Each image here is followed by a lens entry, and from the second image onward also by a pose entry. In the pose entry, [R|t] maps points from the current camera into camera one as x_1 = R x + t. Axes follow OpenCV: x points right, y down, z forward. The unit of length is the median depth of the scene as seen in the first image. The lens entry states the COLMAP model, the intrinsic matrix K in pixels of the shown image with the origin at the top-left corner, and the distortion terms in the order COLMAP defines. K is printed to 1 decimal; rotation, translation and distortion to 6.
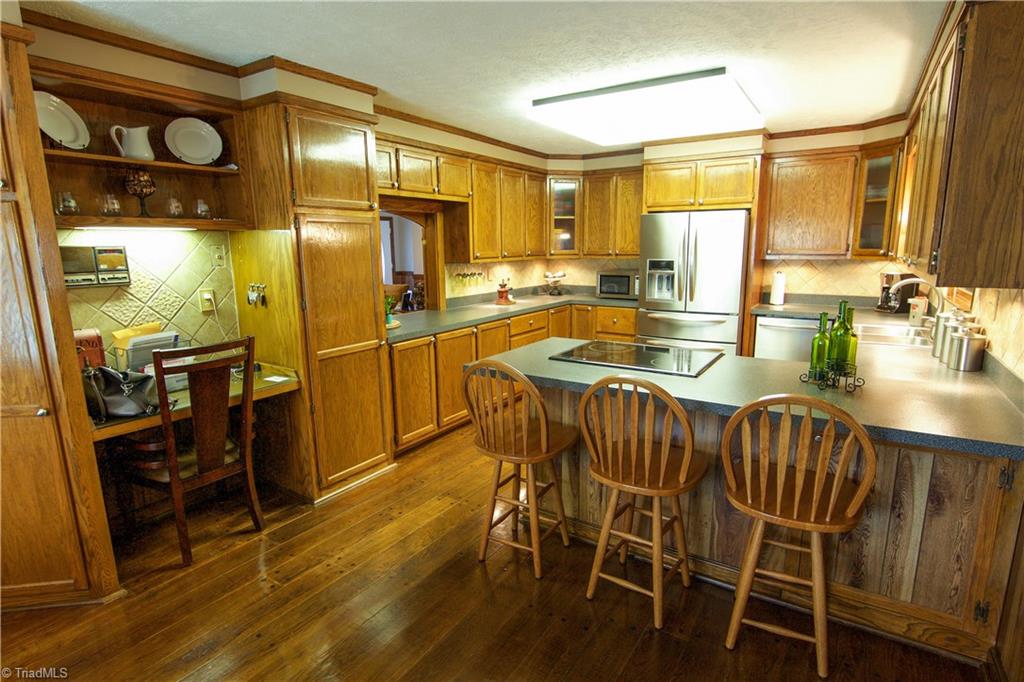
lens RADIAL K [[520.2, 0, 517.6], [0, 520.2, 344.3], [0, 0, 1]] dist [-0.011502, 0.000273]
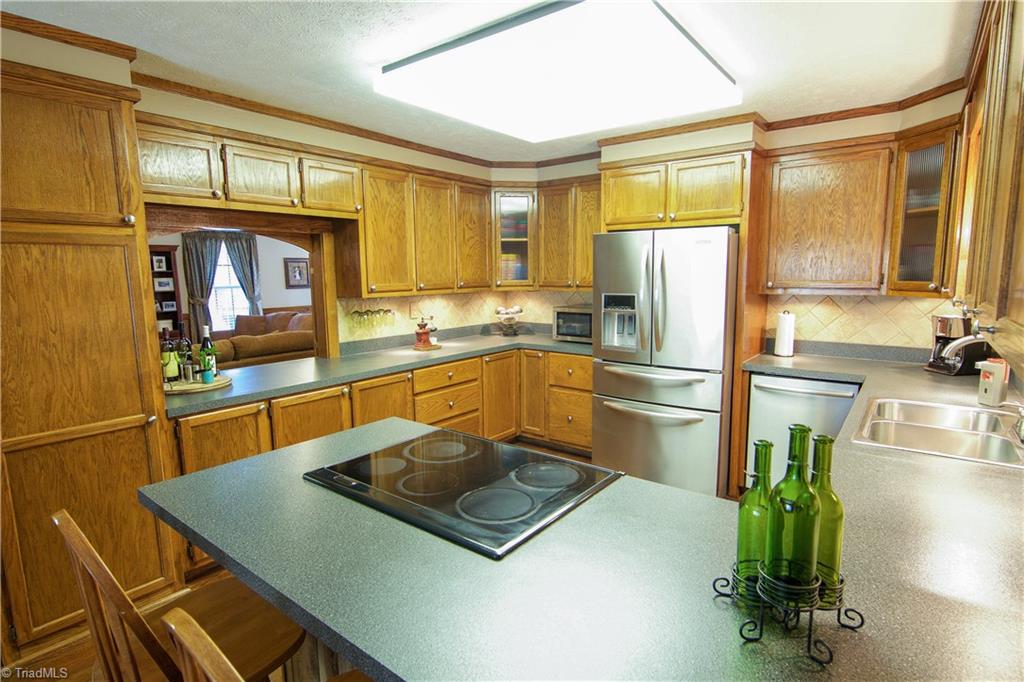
lens RADIAL K [[520.2, 0, 517.6], [0, 520.2, 344.3], [0, 0, 1]] dist [-0.011502, 0.000273]
pose [[0.996636, 0.012247, -0.081029, 0.194702], [-0.016288, 0.998646, -0.049401, -0.053001], [0.080314, 0.050555, 0.995487, 0.255814]]
